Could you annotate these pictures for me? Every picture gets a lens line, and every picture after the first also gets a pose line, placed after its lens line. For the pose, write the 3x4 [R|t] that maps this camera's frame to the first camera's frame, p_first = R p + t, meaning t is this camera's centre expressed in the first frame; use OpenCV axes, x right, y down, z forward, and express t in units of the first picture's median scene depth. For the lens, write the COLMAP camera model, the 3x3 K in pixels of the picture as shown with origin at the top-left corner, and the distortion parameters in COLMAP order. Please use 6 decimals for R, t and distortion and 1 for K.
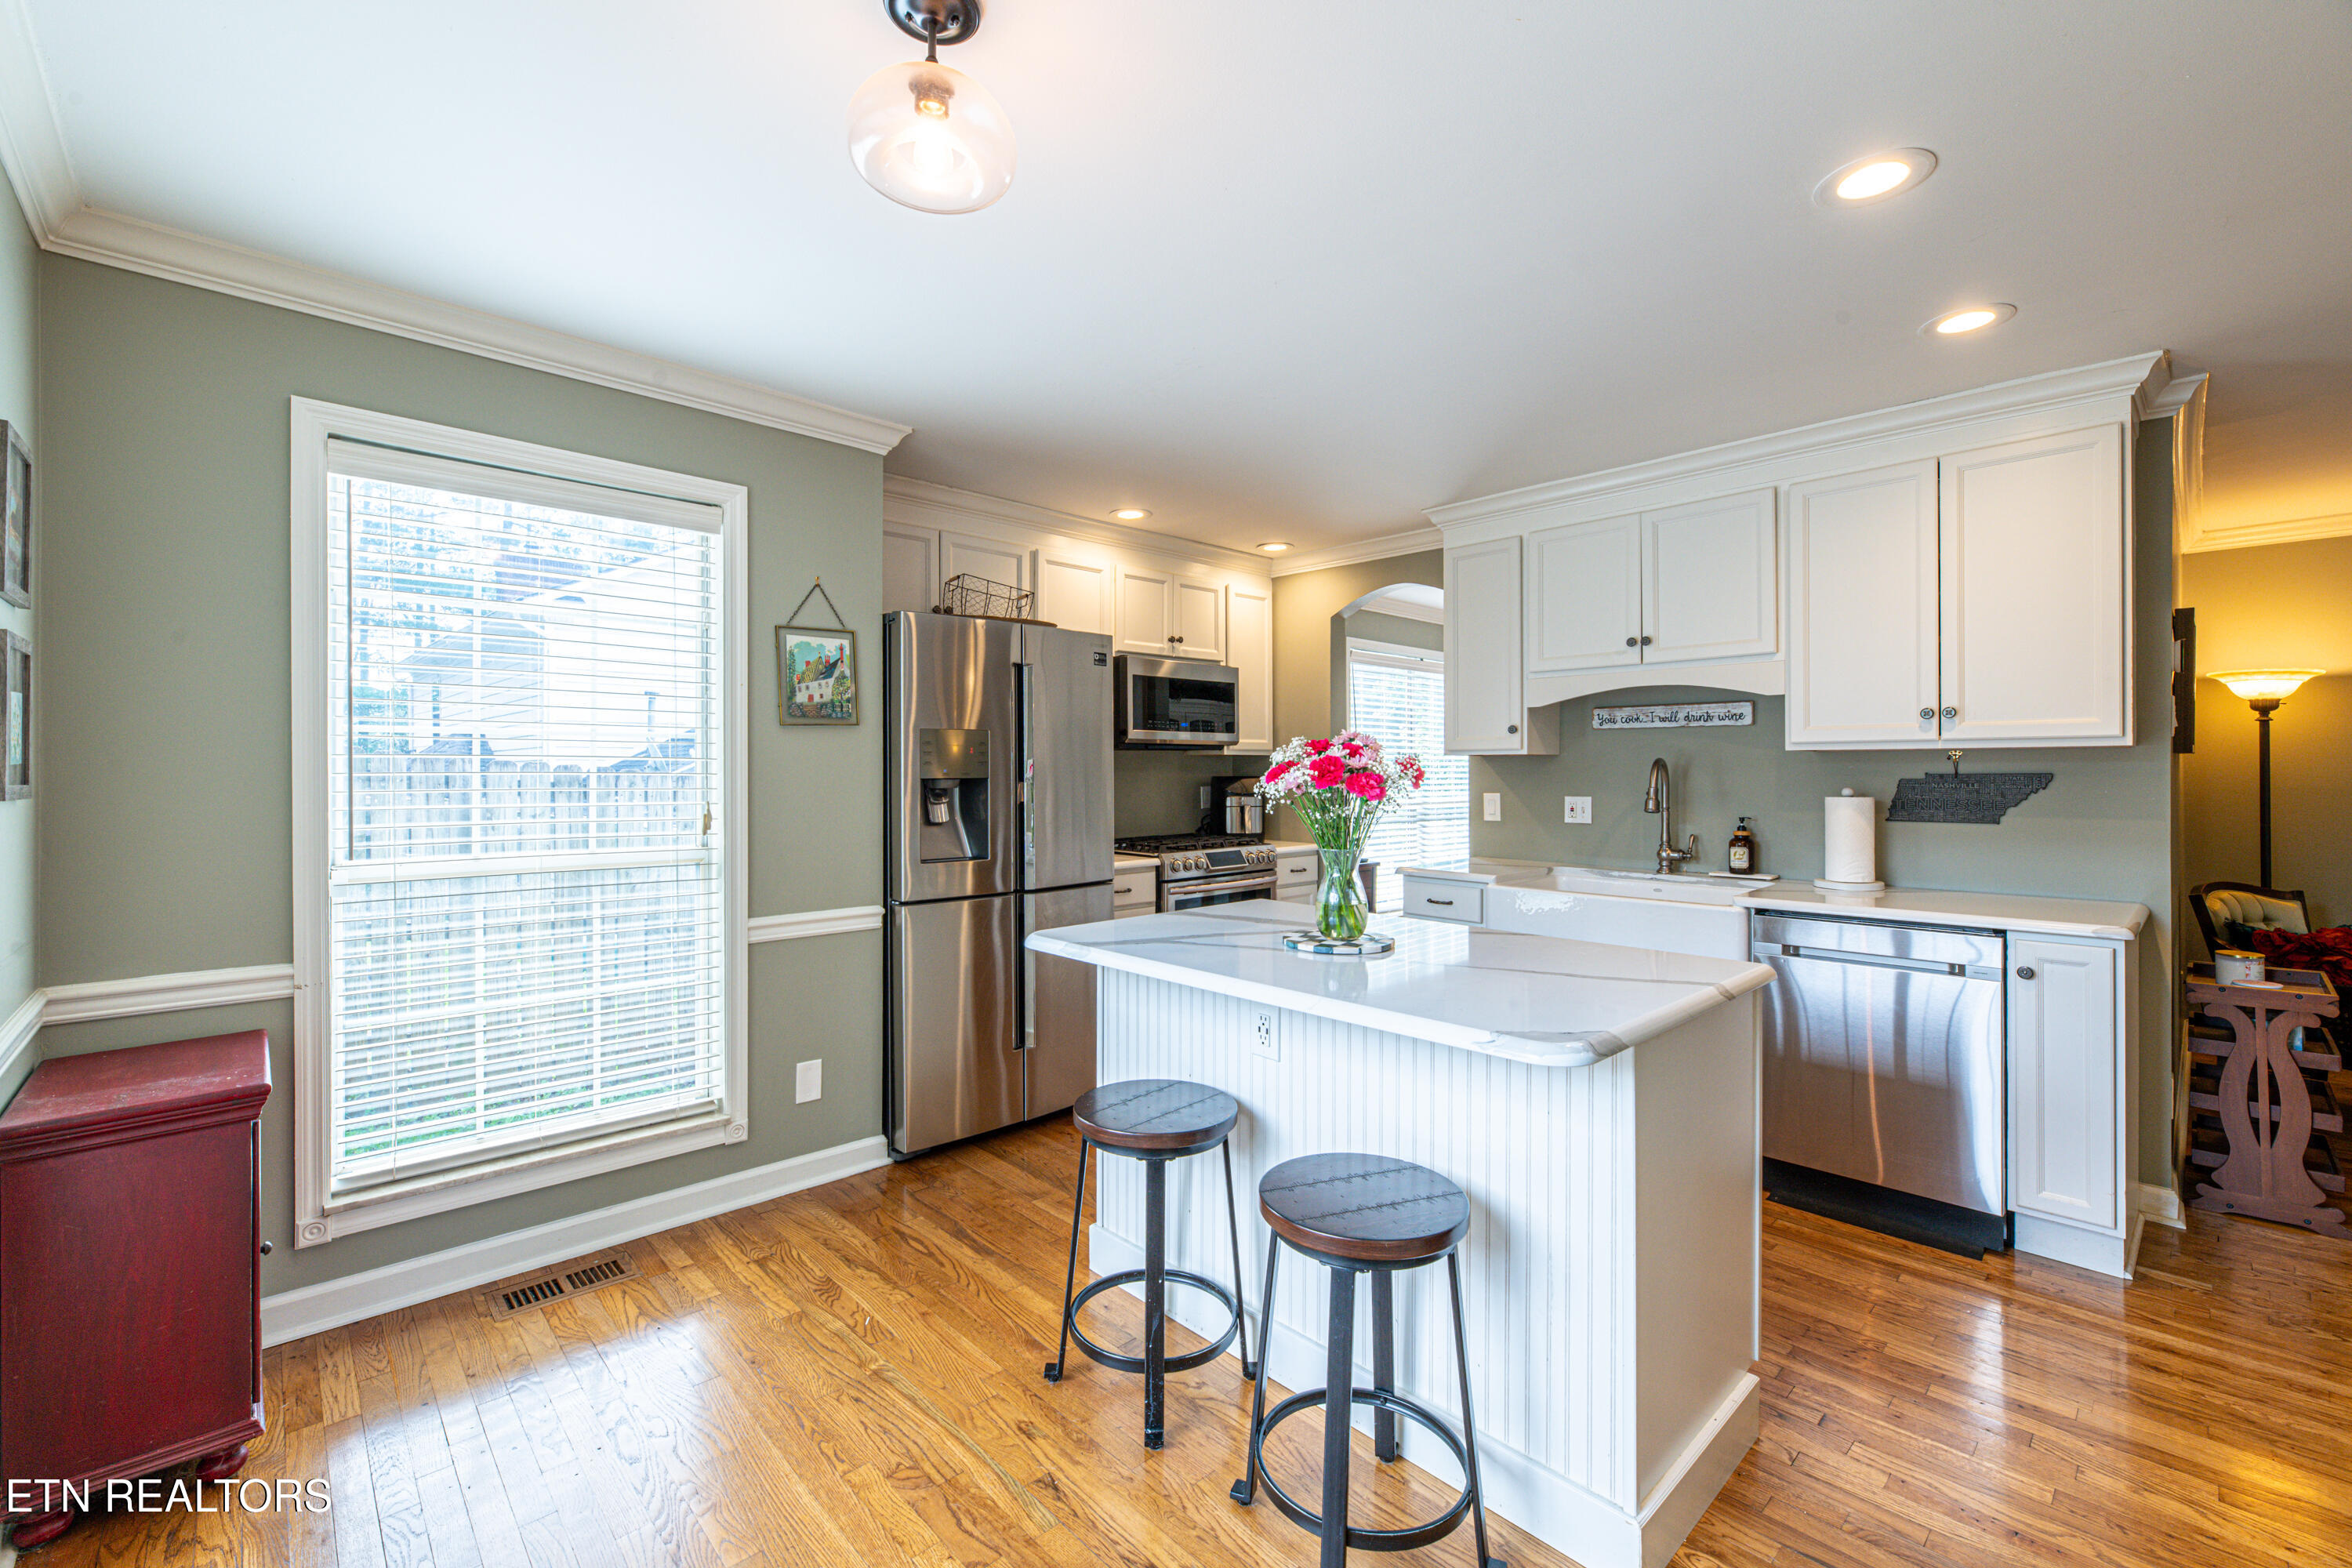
lens RADIAL K [[970.8, 0, 1181.4], [0, 970.8, 768.8], [0, 0, 1]] dist [-0.000924, 0.000320]
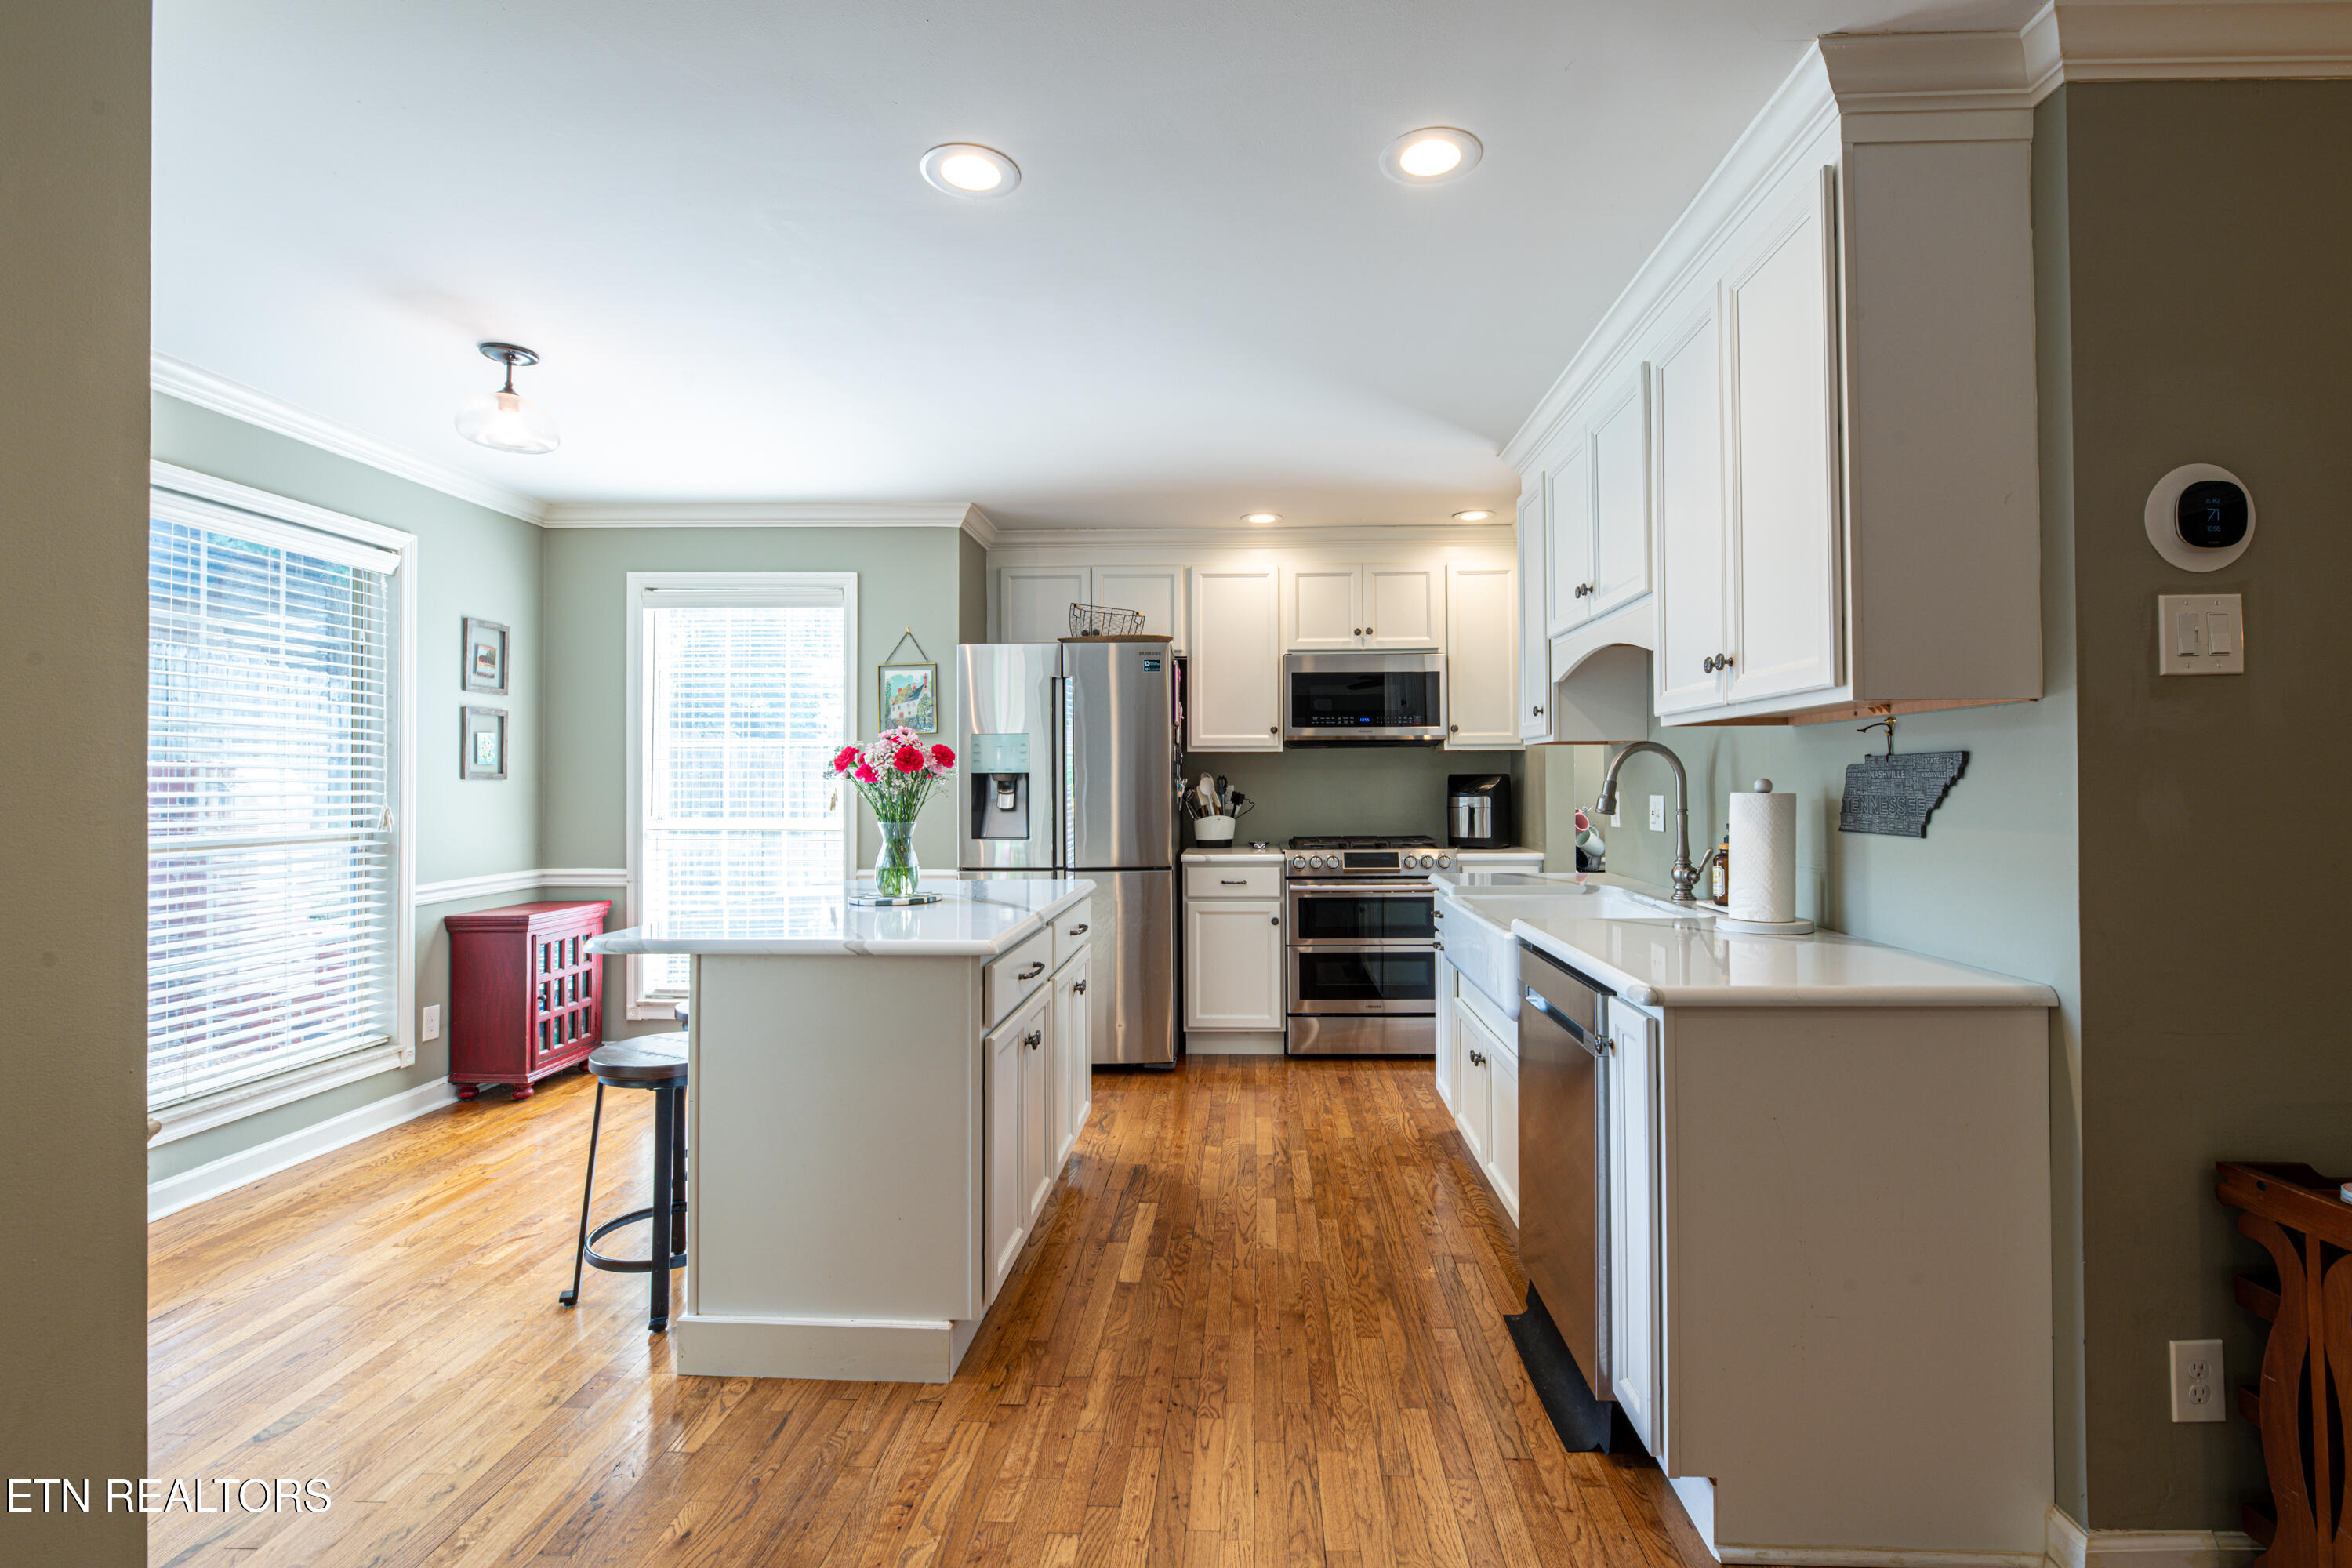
lens RADIAL K [[1097.8, 0, 1231.9], [0, 1097.8, 761.8], [0, 0, 1]] dist [-0.002340, 0.001162]
pose [[0.705700, -0.013503, -0.708382, 1.030121], [0.001328, 0.999842, -0.017737, 0.021519], [0.708510, 0.011576, 0.705606, 0.225427]]
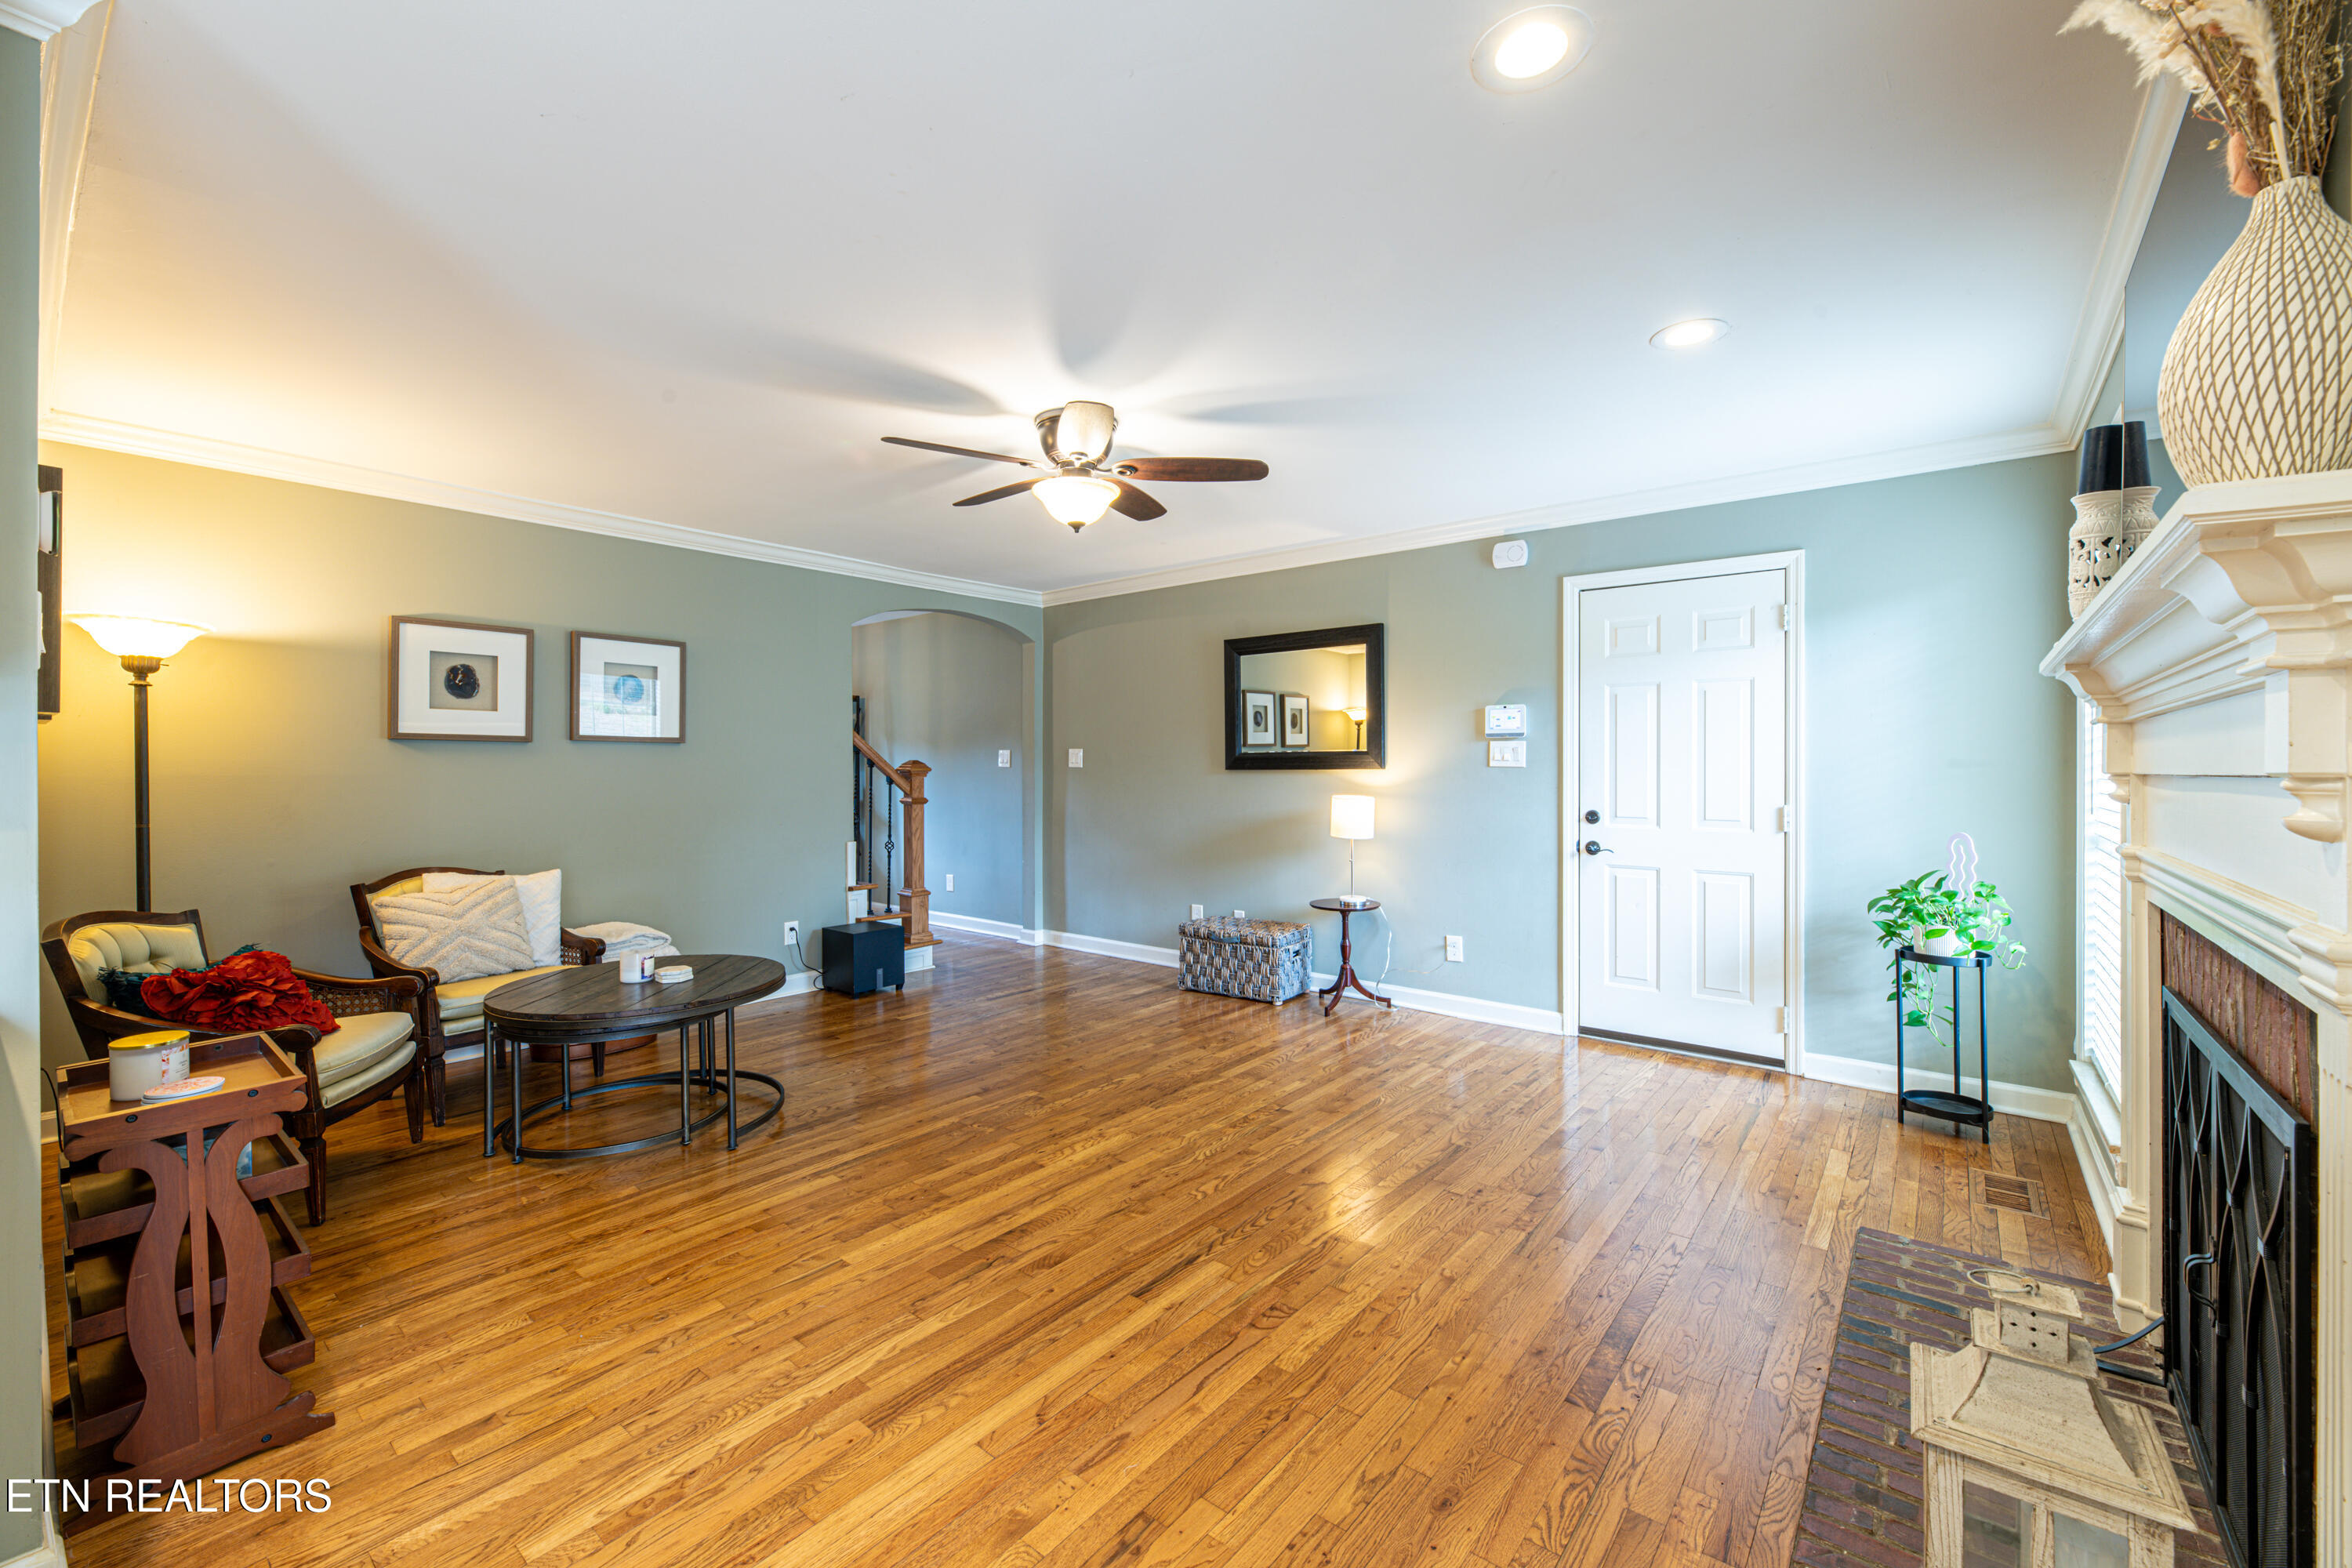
lens RADIAL K [[970.8, 0, 1178.1], [0, 970.8, 772.5], [0, 0, 1]] dist [-0.000924, 0.000320]
pose [[-0.118694, -0.002991, 0.992926, 0.398606], [-0.000056, 0.999995, 0.003006, 0.020242], [-0.992931, 0.000301, -0.118693, 0.420460]]
